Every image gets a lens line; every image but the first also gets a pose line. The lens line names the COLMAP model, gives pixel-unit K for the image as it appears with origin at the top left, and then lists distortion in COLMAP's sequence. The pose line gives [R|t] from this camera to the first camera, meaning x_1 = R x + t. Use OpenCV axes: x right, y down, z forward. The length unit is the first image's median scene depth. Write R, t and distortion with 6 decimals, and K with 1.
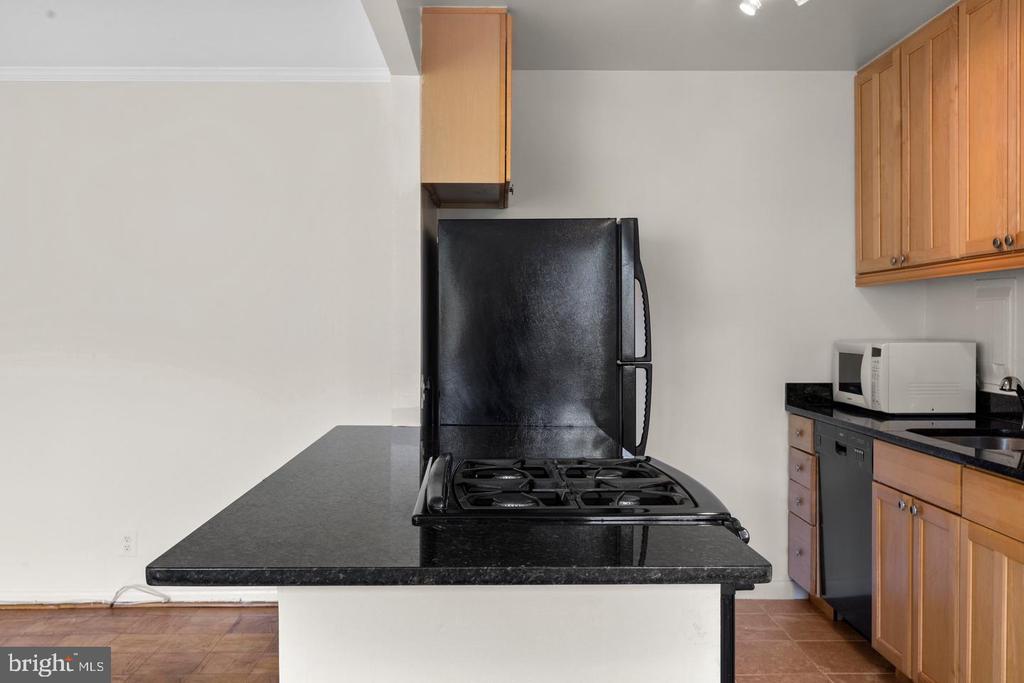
lens RADIAL K [[908.6, 0, 511.4], [0, 908.6, 344.3], [0, 0, 1]] dist [0.002658, 0.010402]
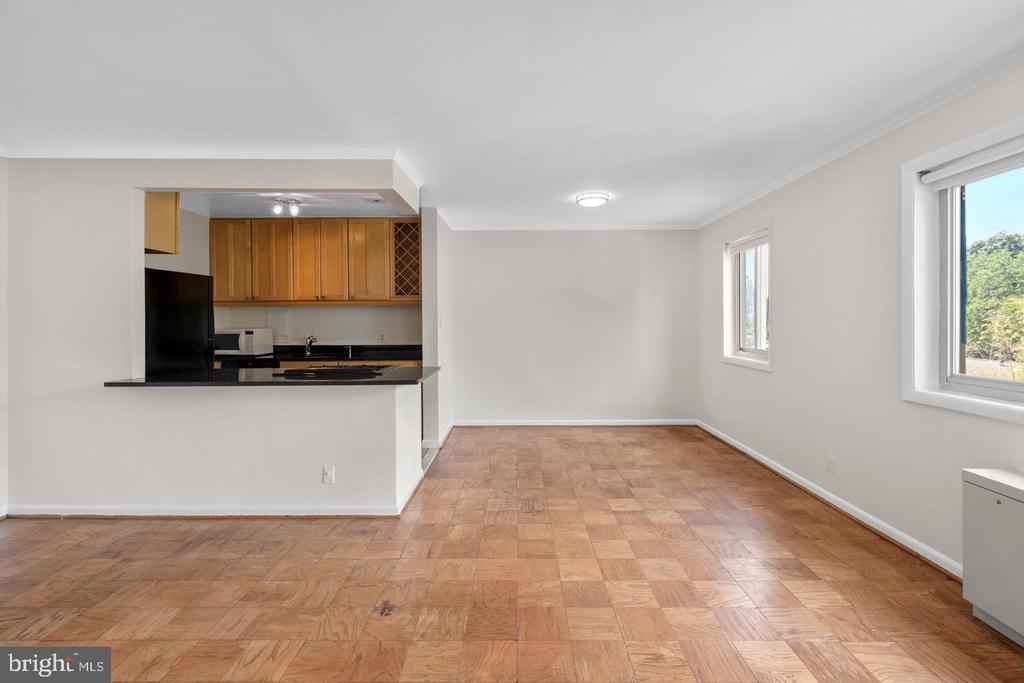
lens RADIAL K [[467.1, 0, 515.8], [0, 467.1, 322.6], [0, 0, 1]] dist [0.003831, -0.000491]
pose [[0.027008, -0.005236, 0.999622, -0.954580], [0.025197, 0.999672, 0.004556, -0.007492], [-0.999318, 0.025064, 0.027131, 0.186558]]
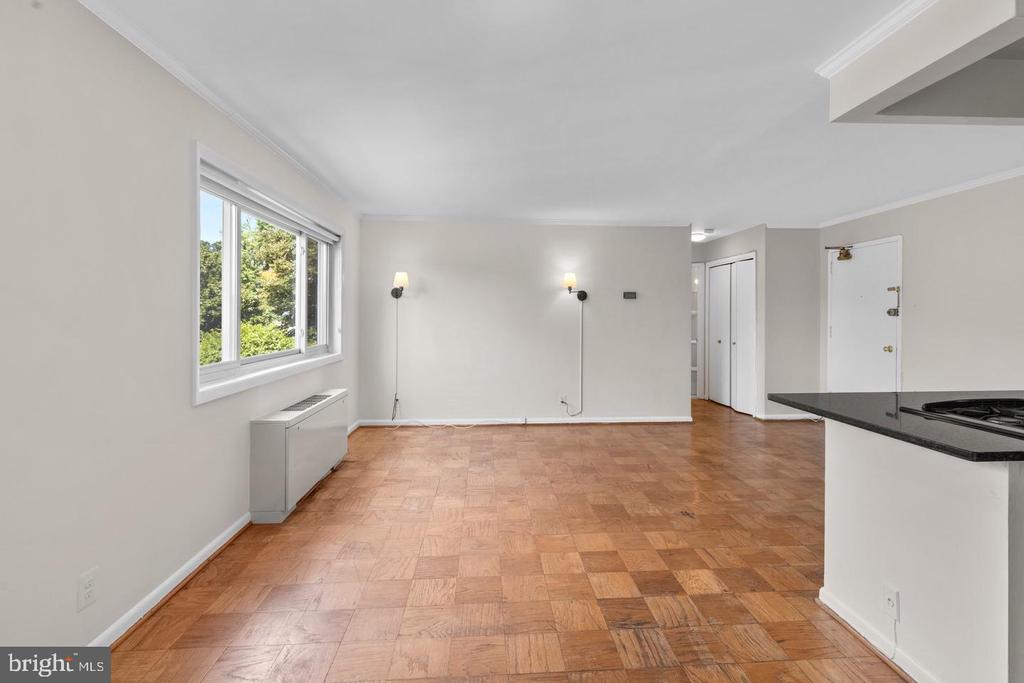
lens RADIAL K [[467.1, 0, 520.8], [0, 467.1, 325.0], [0, 0, 1]] dist [0.003831, -0.000491]
pose [[0.049734, 0.018009, -0.998600, 0.443853], [-0.021651, 0.999622, 0.016949, -0.001197], [0.998528, 0.020778, 0.050105, 0.023666]]
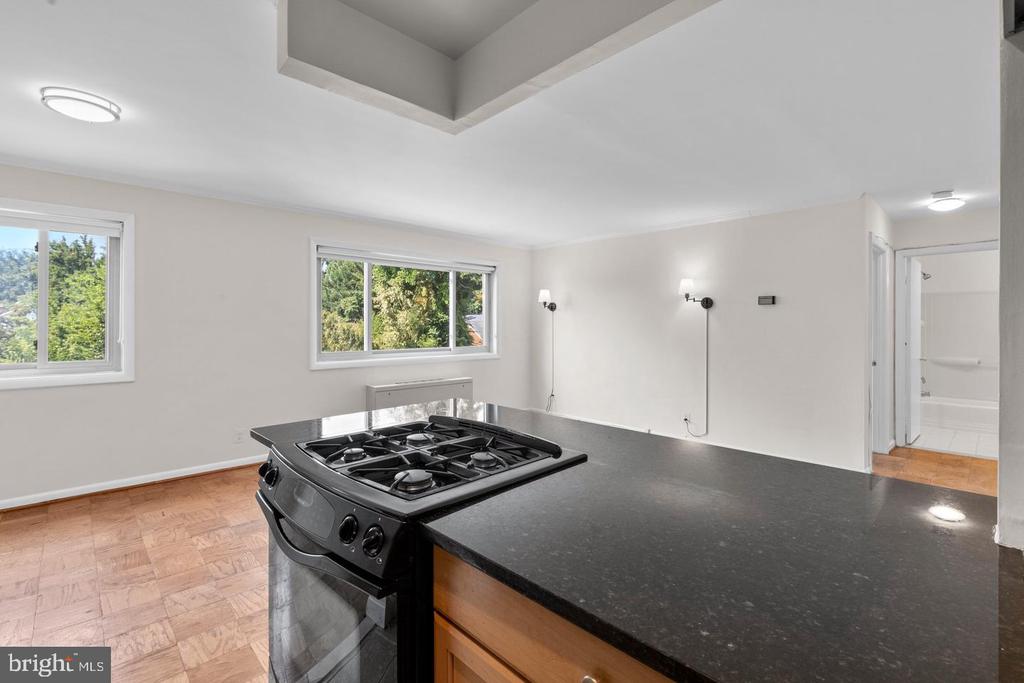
lens RADIAL K [[467.1, 0, 516.2], [0, 467.1, 325.2], [0, 0, 1]] dist [0.003831, -0.000491]
pose [[-0.731299, 0.000154, -0.682057, 0.247985], [-0.016902, 0.999689, 0.018347, -0.025280], [0.681848, 0.024945, -0.731068, 0.920960]]
